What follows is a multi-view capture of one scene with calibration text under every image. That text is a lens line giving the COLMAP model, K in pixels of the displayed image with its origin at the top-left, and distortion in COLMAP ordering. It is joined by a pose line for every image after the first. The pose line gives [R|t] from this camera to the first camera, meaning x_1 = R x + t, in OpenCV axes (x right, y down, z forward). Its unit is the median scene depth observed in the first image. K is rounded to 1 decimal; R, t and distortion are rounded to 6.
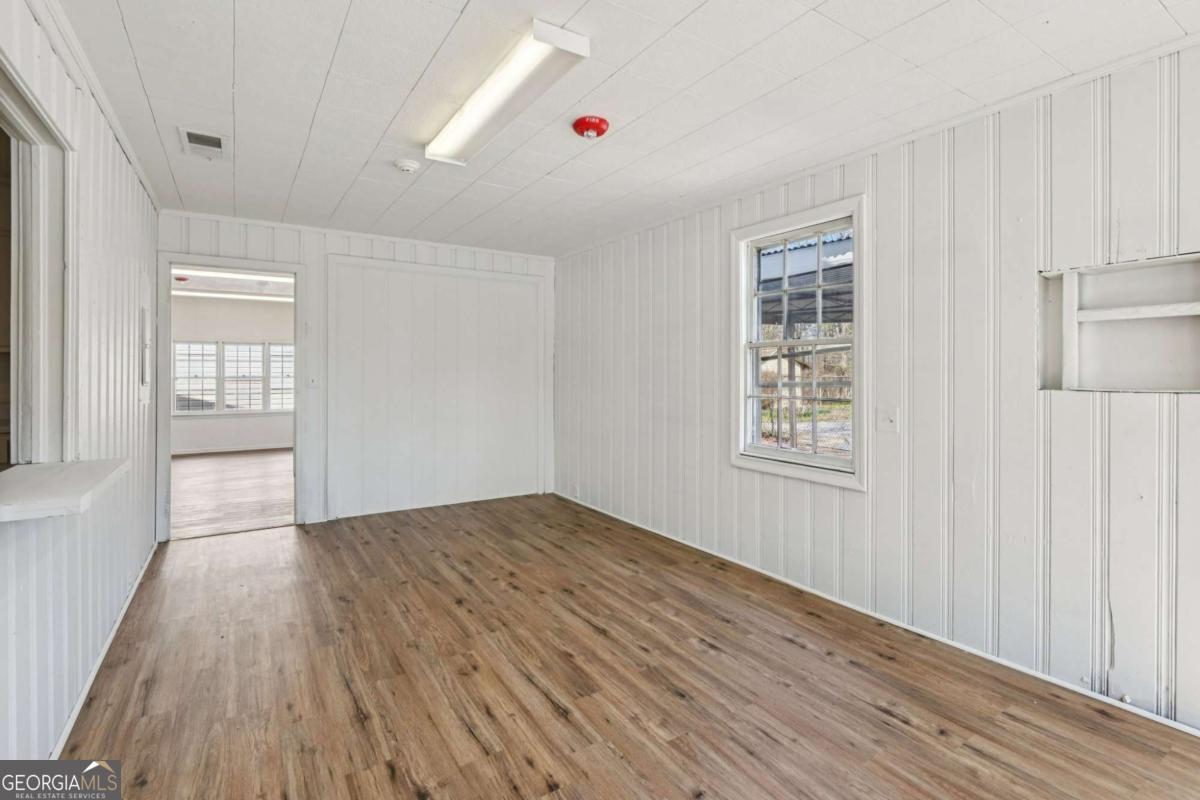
lens RADIAL K [[561.6, 0, 600.4], [0, 561.6, 379.1], [0, 0, 1]] dist [-0.000336, -0.000942]
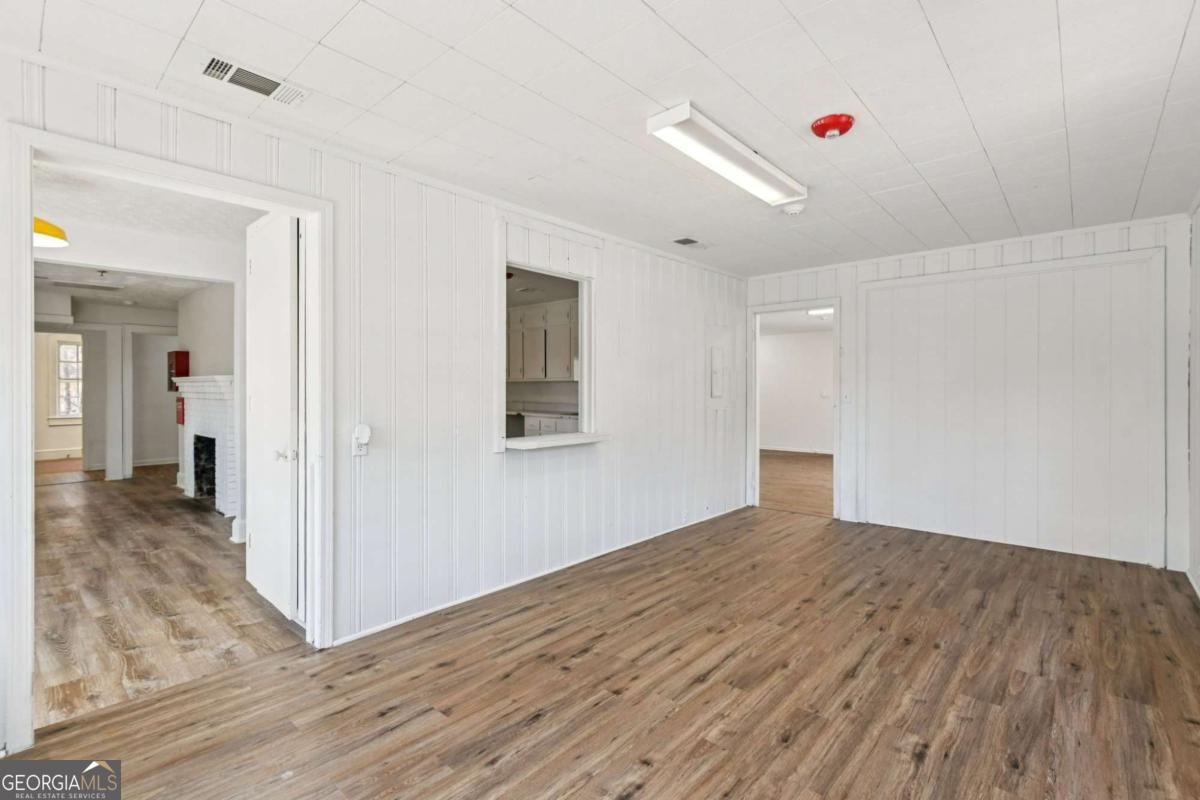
lens RADIAL K [[548.7, 0, 602.9], [0, 548.7, 390.2], [0, 0, 1]] dist [-0.001371, -0.001285]
pose [[0.274787, 0.000552, -0.961505, 0.714881], [-0.012306, 0.999920, -0.002943, 0.000411], [0.961426, 0.012641, 0.274772, 0.359573]]
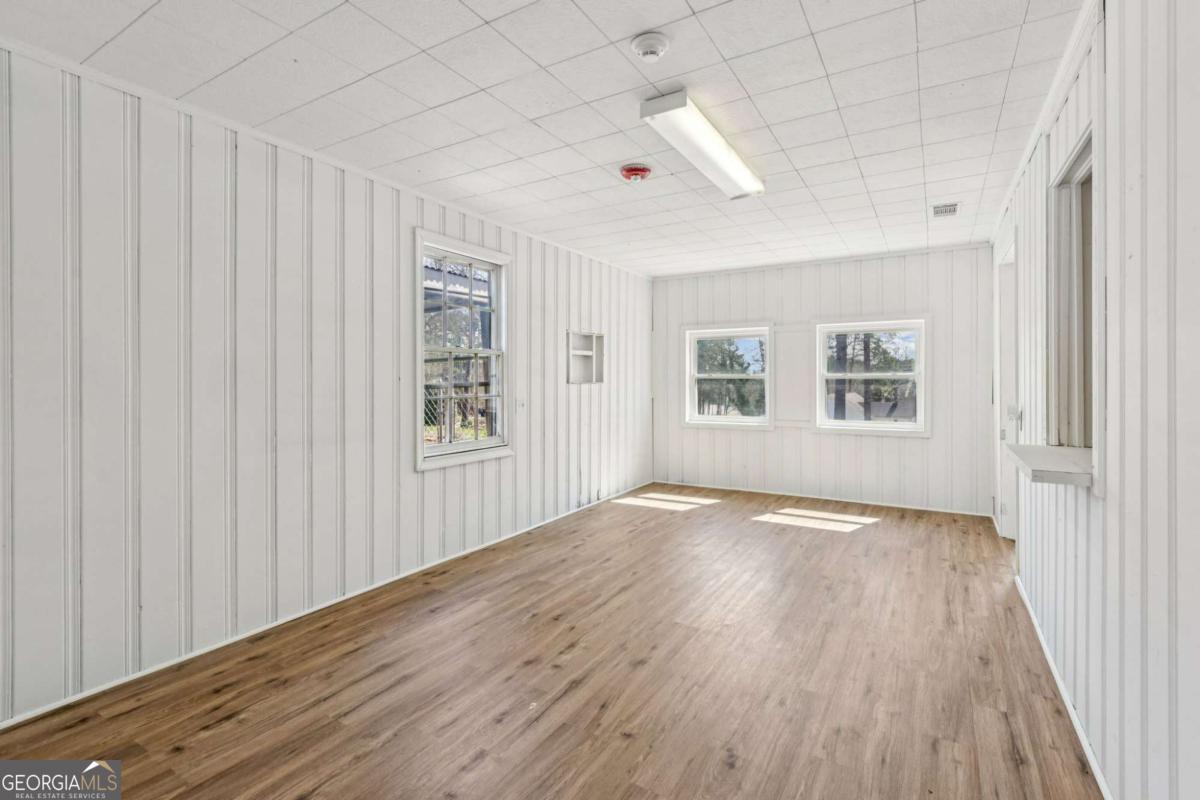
lens RADIAL K [[561.6, 0, 600.4], [0, 561.6, 379.1], [0, 0, 1]] dist [-0.000336, -0.000942]
pose [[-0.444139, 0.000263, 0.895958, -1.019083], [0.014046, 0.999879, 0.006669, -0.007751], [-0.895848, 0.015547, -0.444089, 1.523746]]
